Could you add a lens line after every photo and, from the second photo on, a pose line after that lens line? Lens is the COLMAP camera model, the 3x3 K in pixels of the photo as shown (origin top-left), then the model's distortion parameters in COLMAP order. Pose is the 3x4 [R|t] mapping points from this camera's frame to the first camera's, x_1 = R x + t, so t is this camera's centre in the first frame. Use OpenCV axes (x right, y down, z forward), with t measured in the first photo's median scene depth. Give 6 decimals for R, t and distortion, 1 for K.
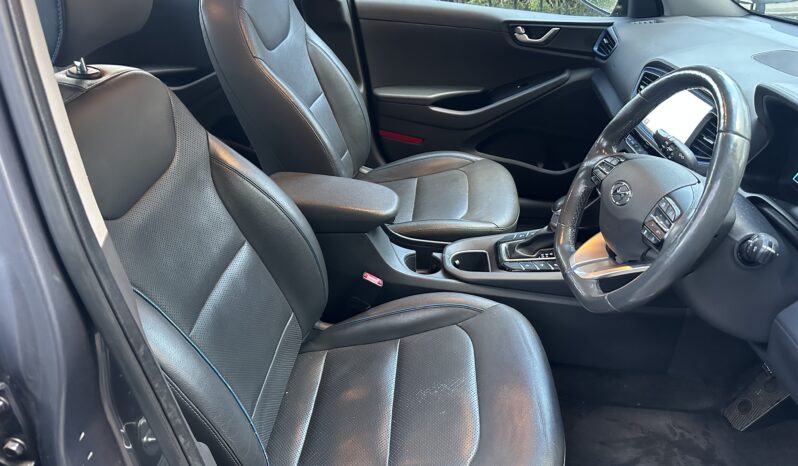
lens RADIAL K [[555.3, 0, 398.1], [0, 555.3, 211.9], [0, 0, 1]] dist [0.047182, -0.122167]
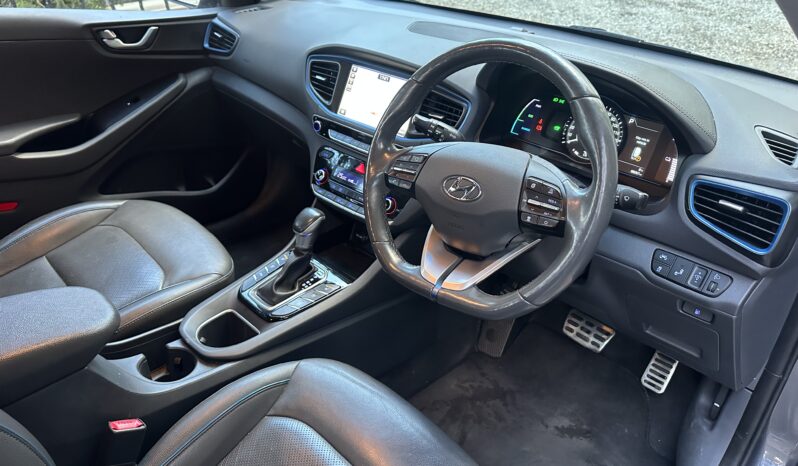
lens RADIAL K [[555.3, 0, 398.1], [0, 555.3, 211.9], [0, 0, 1]] dist [0.047182, -0.122167]
pose [[0.654282, -0.320354, 0.685046, -0.141396], [0.316055, 0.938776, 0.137145, -0.071747], [-0.687040, 0.126781, 0.715474, 0.196366]]
